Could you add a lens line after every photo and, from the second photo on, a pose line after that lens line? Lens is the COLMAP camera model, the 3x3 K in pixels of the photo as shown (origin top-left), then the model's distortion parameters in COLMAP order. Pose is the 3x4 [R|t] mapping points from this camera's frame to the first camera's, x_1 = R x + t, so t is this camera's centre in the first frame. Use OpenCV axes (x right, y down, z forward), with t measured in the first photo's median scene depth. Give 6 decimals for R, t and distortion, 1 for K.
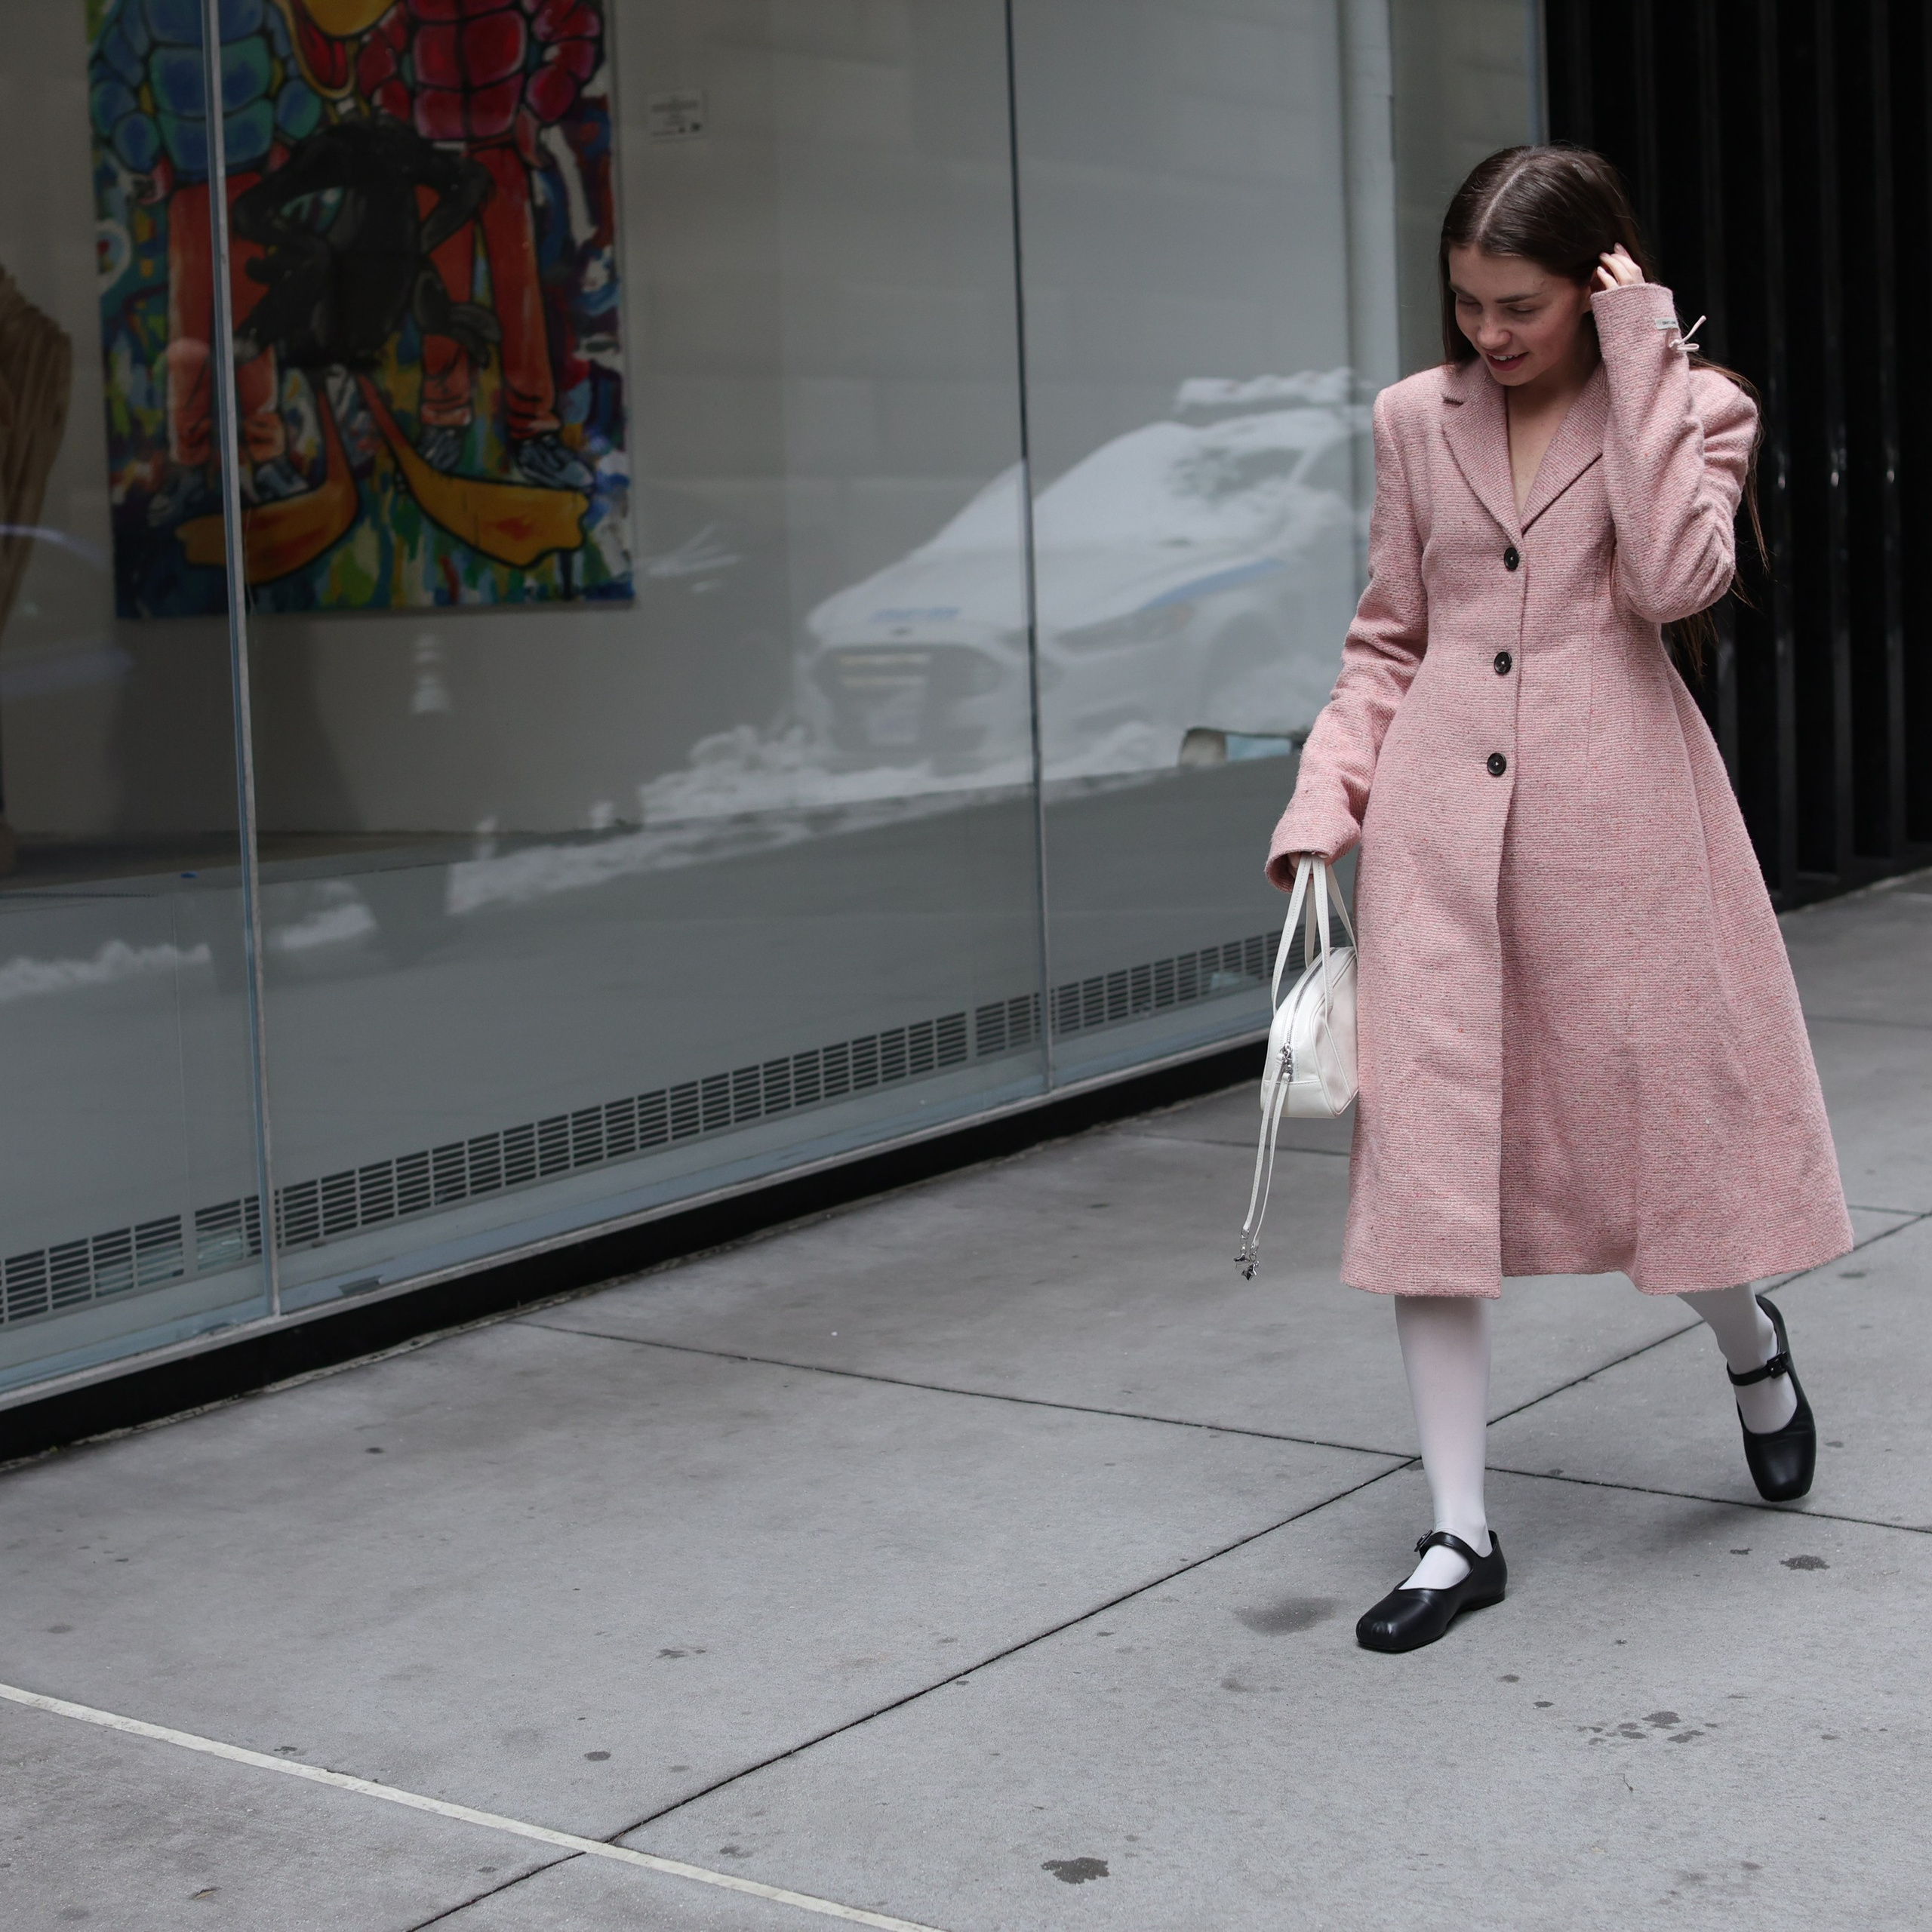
lens RADIAL K [[4177.8, 0, 968.8], [0, 4177.8, 942.7], [0, 0, 1]] dist [-0.178705, 0.384048]
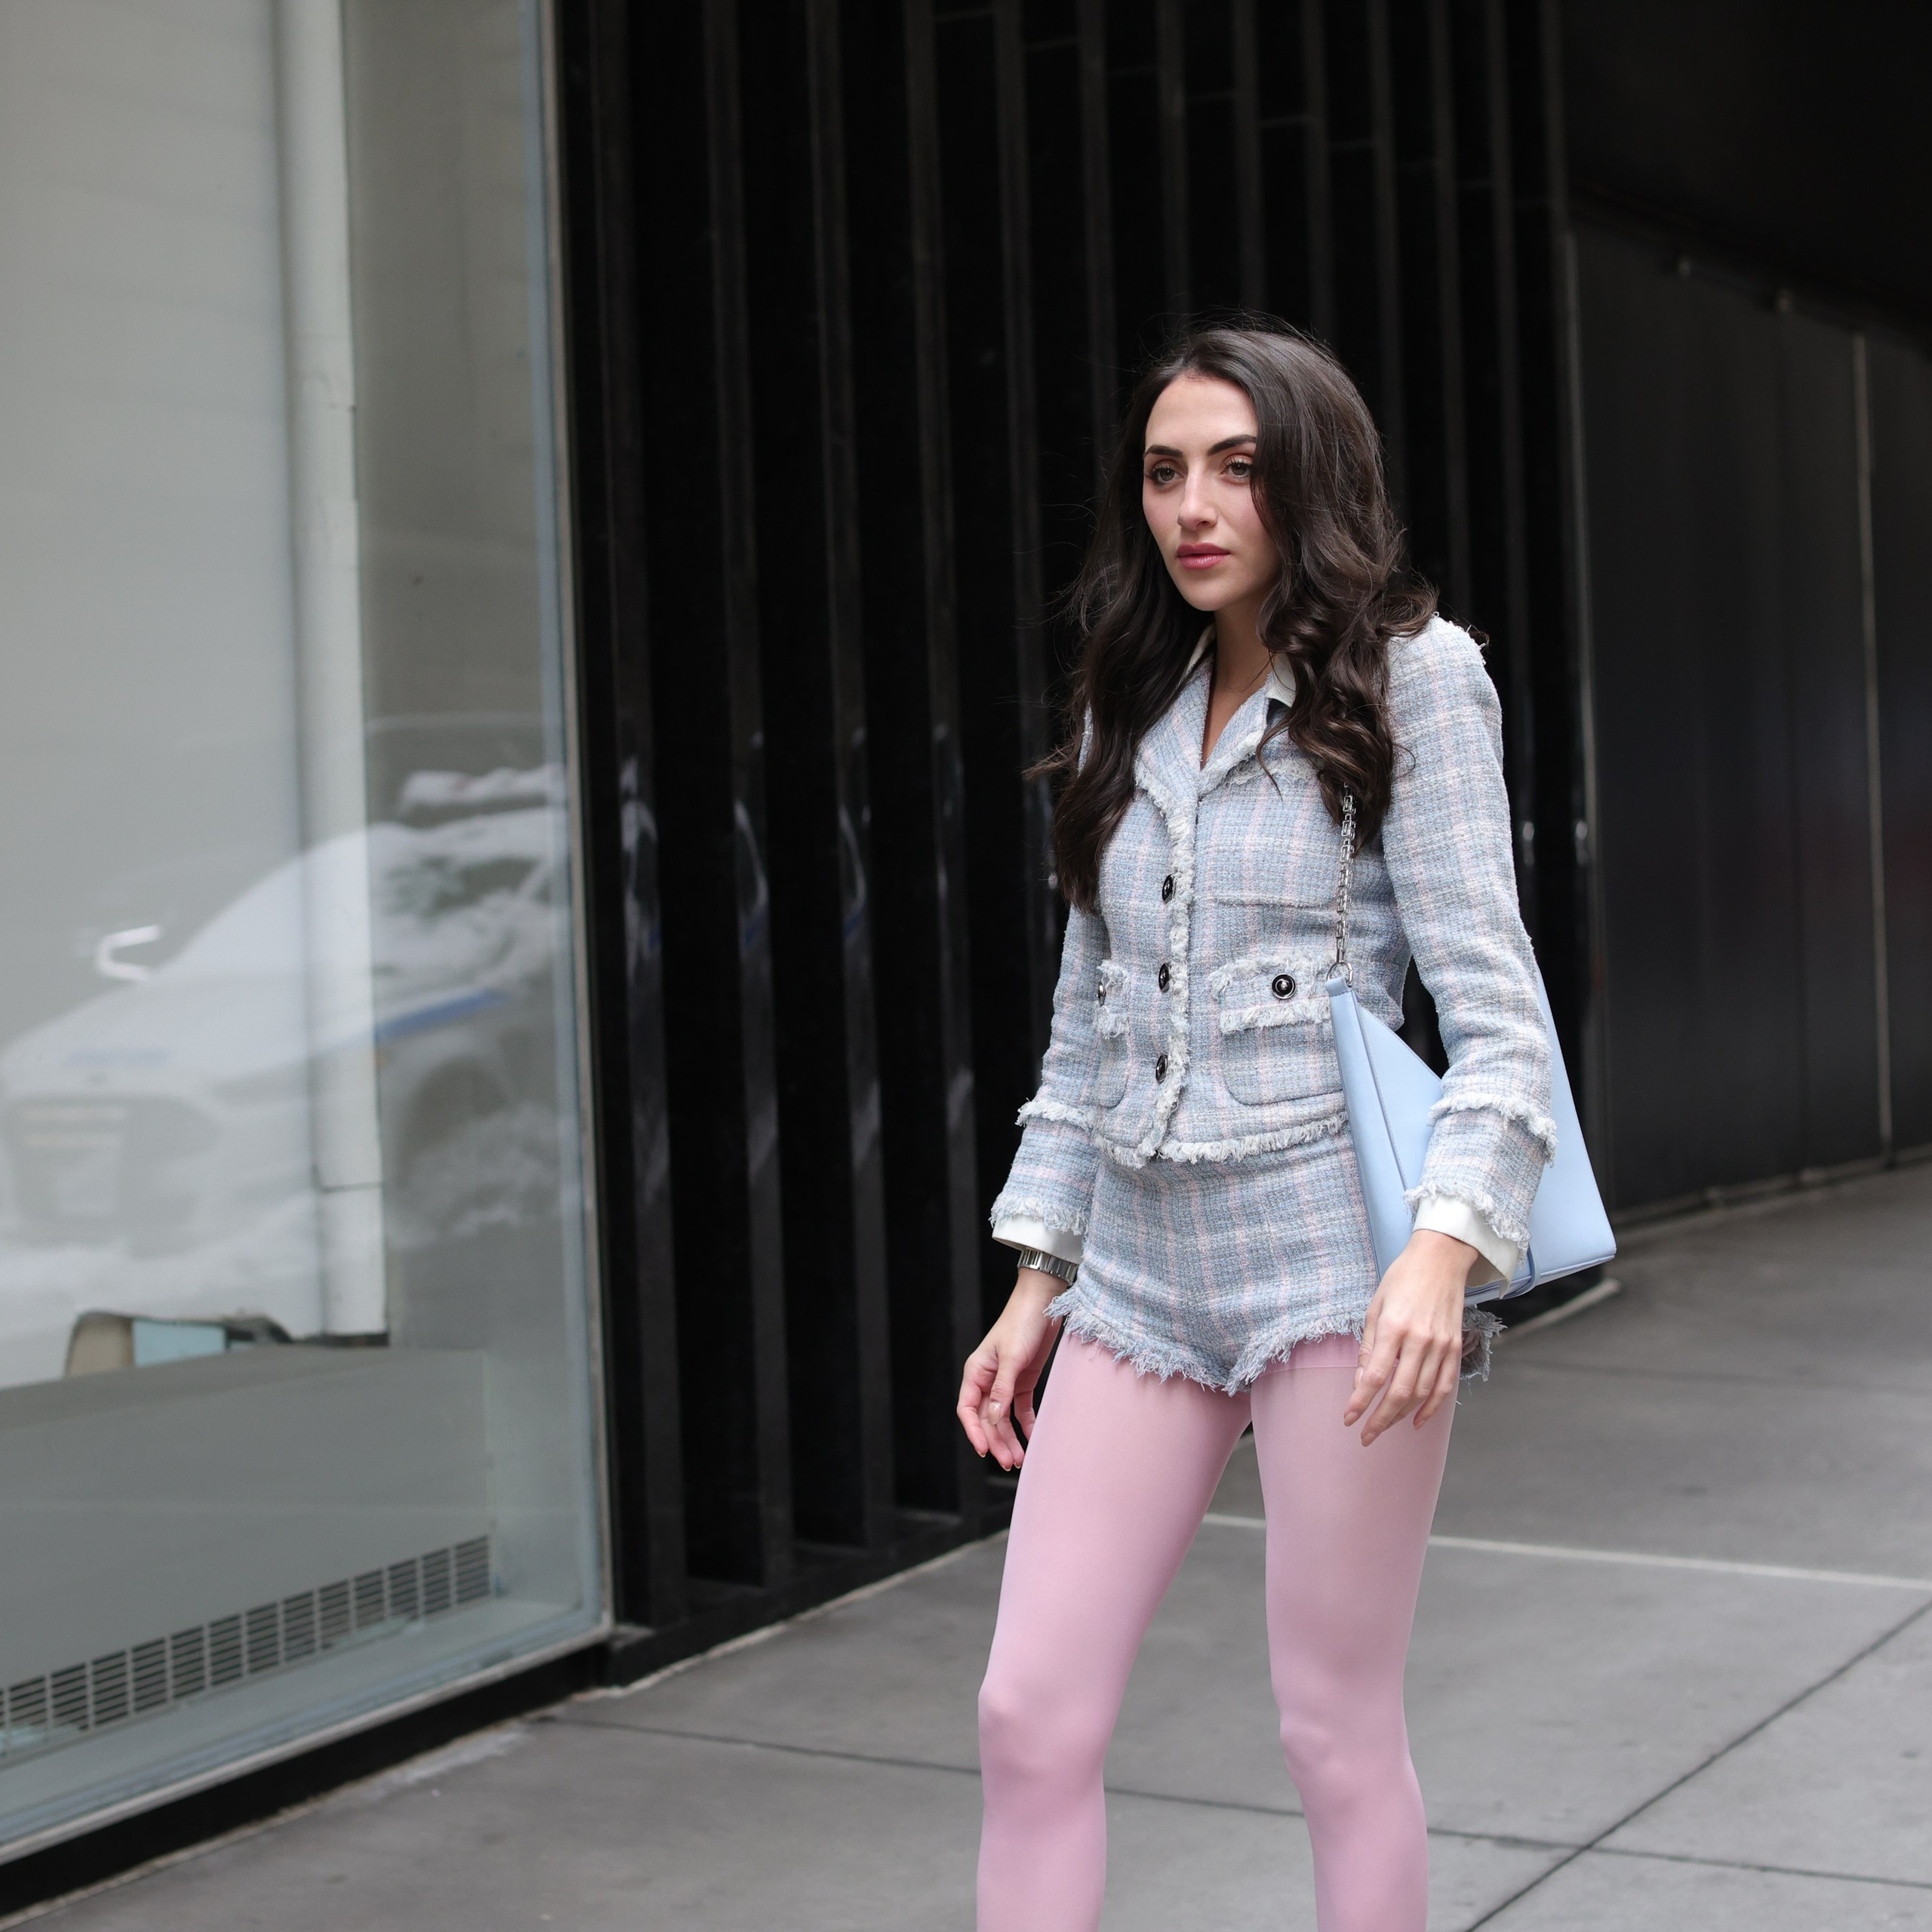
lens RADIAL K [[4188.5, 0, 964.7], [0, 4188.5, 921.2], [0, 0, 1]] dist [-0.160952, 0.242462]
pose [[0.993144, 0.000708, 0.116899, 0.172662], [0.009950, 0.995840, -0.090571, -0.075845], [-0.116477, 0.091113, 0.989005, 0.426287]]
